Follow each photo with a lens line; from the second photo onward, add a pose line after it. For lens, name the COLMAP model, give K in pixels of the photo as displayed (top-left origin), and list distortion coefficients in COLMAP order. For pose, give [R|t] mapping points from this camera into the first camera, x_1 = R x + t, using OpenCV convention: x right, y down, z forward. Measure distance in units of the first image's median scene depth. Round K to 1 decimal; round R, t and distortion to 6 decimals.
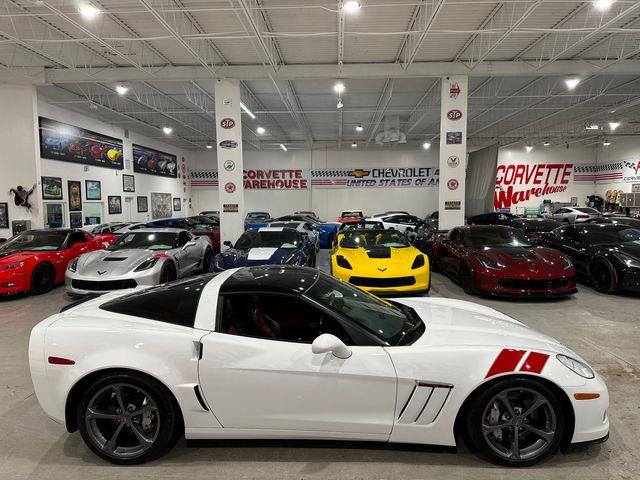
lens RADIAL K [[455.3, 0, 320.0], [0, 455.3, 240.0], [0, 0, 1]] dist [0.104927, -0.162057]
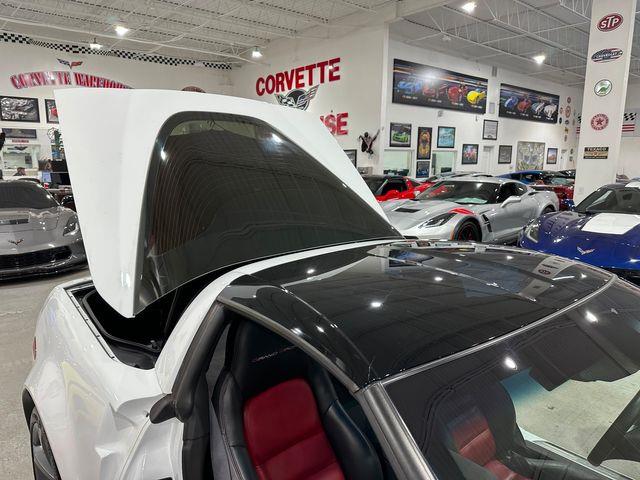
lens RADIAL K [[457.1, 0, 315.4], [0, 457.1, 248.4], [0, 0, 1]] dist [0.038995, -0.059972]
pose [[0.684746, 0.145506, -0.714108, 0.020765], [-0.067473, 0.988315, 0.136679, 0.003955], [0.725651, -0.045407, 0.686563, 0.171723]]
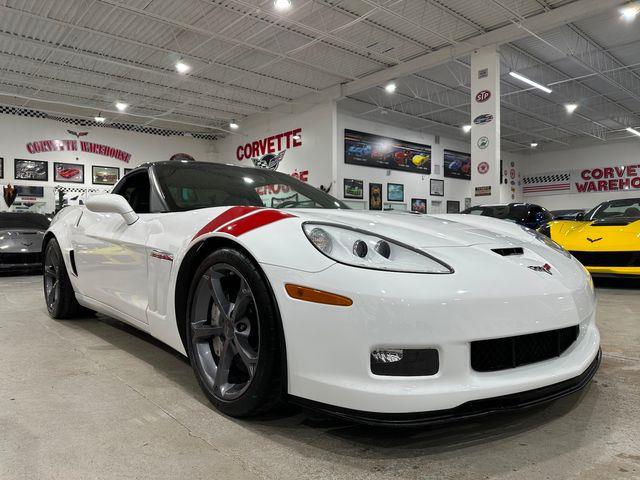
lens RADIAL K [[455.3, 0, 320.0], [0, 455.3, 240.0], [0, 0, 1]] dist [0.104927, -0.162057]
pose [[0.693660, 0.013369, -0.720179, 0.172490], [-0.058302, 0.997589, -0.037637, 0.057393], [0.717939, 0.068095, 0.692767, 0.131225]]
